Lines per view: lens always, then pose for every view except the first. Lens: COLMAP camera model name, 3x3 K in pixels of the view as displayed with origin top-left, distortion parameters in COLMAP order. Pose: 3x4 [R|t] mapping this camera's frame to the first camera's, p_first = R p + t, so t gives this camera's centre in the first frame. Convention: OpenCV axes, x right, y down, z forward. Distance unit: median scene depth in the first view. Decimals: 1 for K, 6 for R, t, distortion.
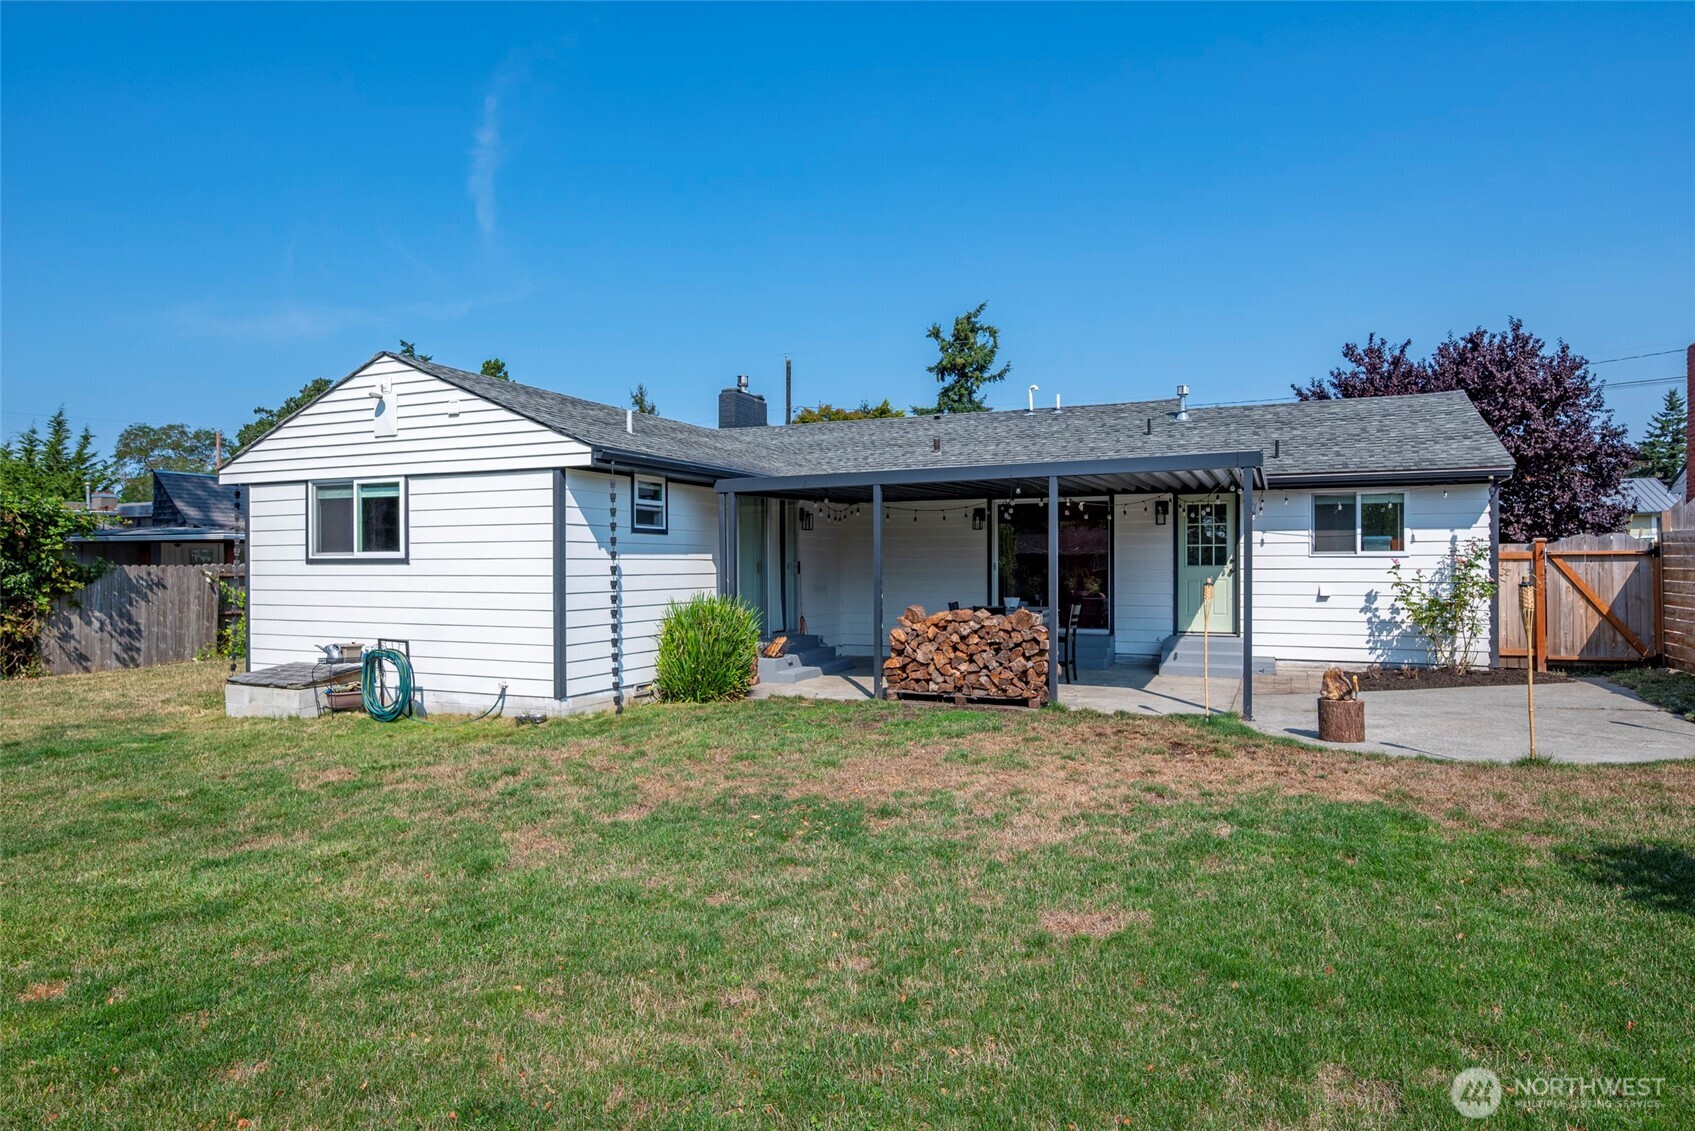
lens RADIAL K [[998.9, 0, 833.8], [0, 998.9, 567.3], [0, 0, 1]] dist [0.005491, -0.000780]
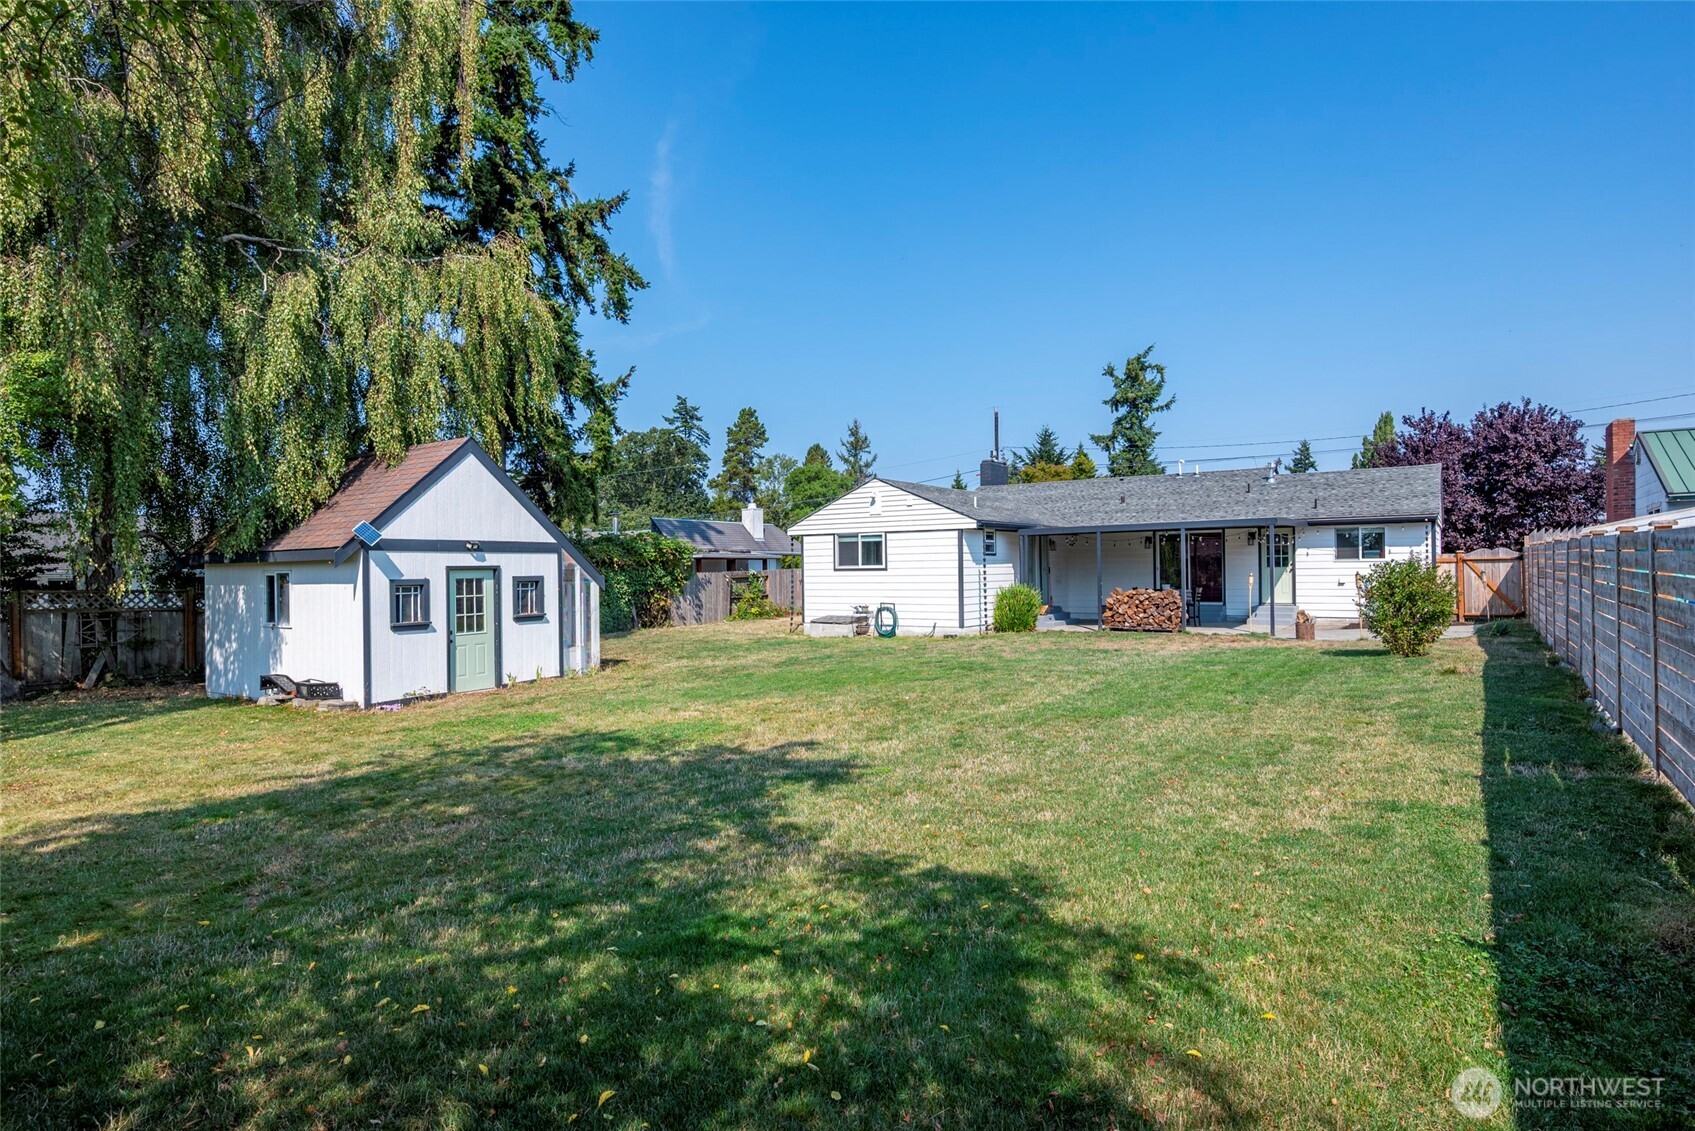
lens RADIAL K [[989.6, 0, 820.3], [0, 989.6, 565.4], [0, 0, 1]] dist [0.014092, 0.002202]
pose [[0.984251, -0.010832, -0.176442, -0.145177], [0.010183, 0.999938, -0.004579, -0.005245], [0.176480, 0.002710, 0.984300, -1.028016]]
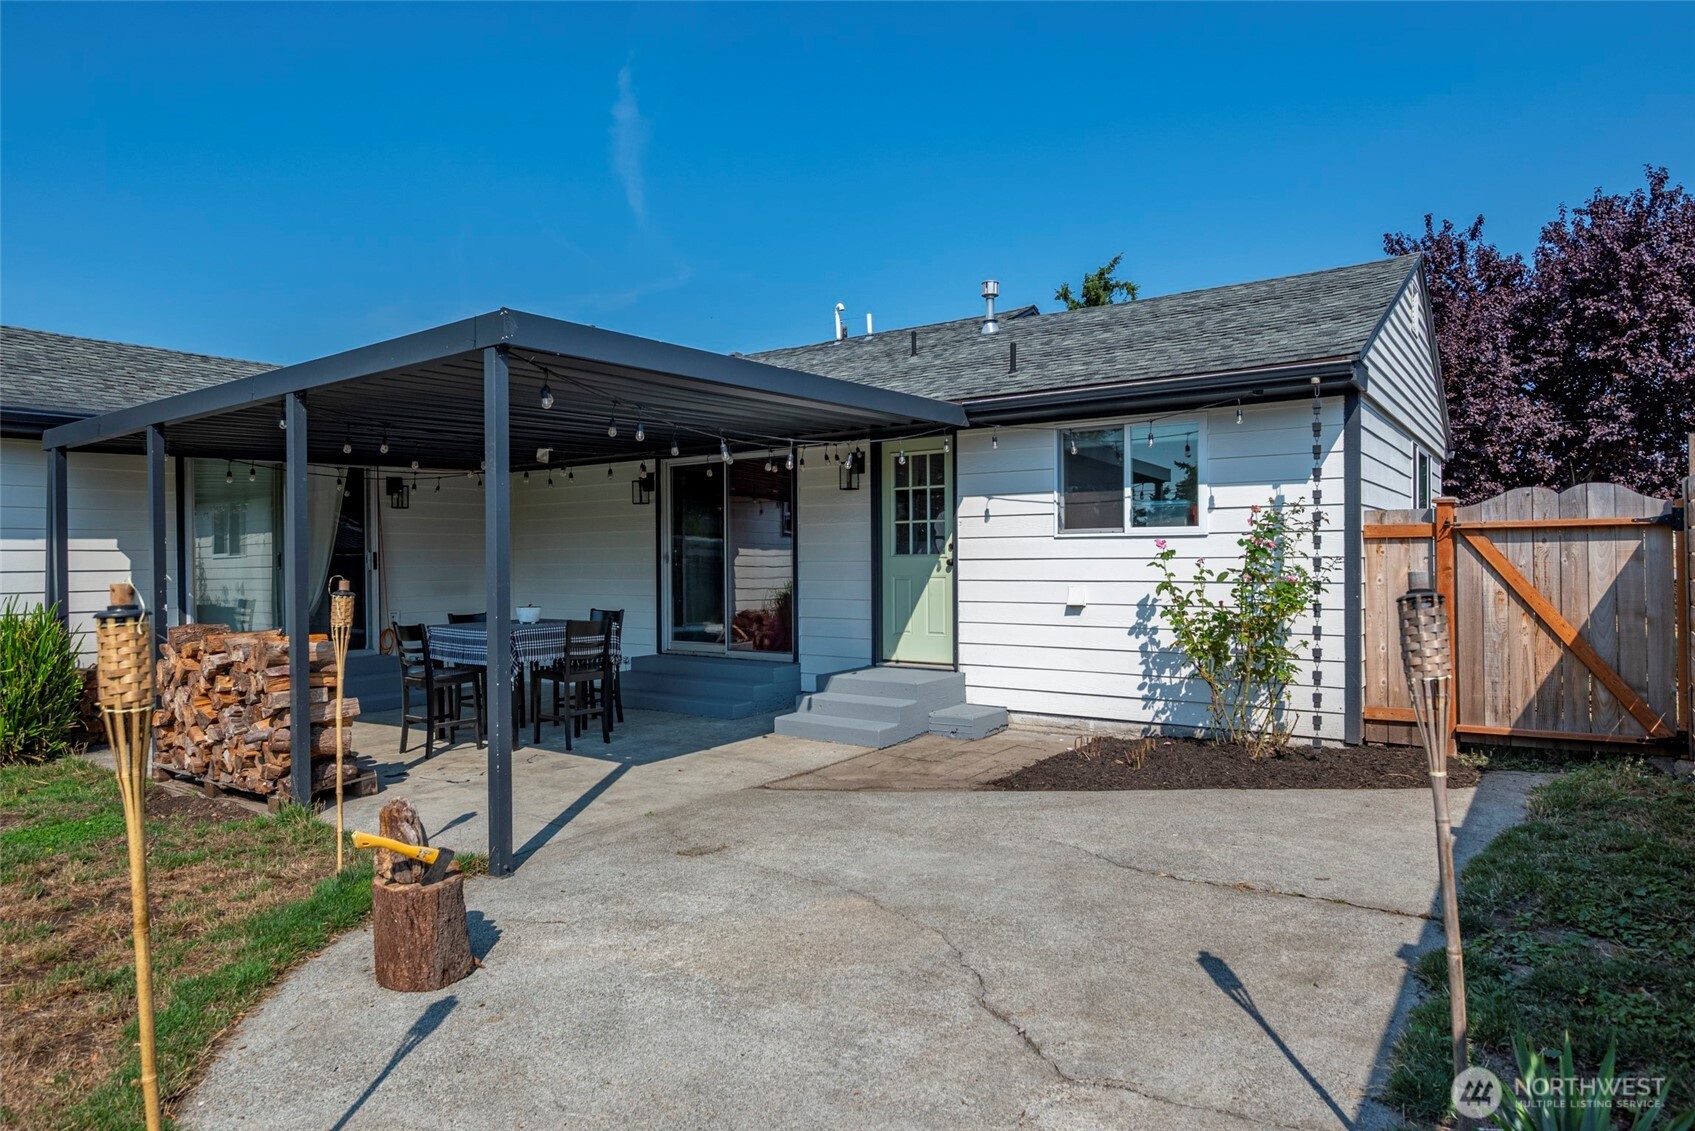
lens RADIAL K [[998.9, 0, 860.3], [0, 998.9, 563.9], [0, 0, 1]] dist [0.005491, -0.000780]
pose [[0.977245, -0.004005, -0.212076, 0.505182], [0.005042, 0.999978, 0.004352, 0.001567], [0.212054, -0.005323, 0.977243, 0.417163]]
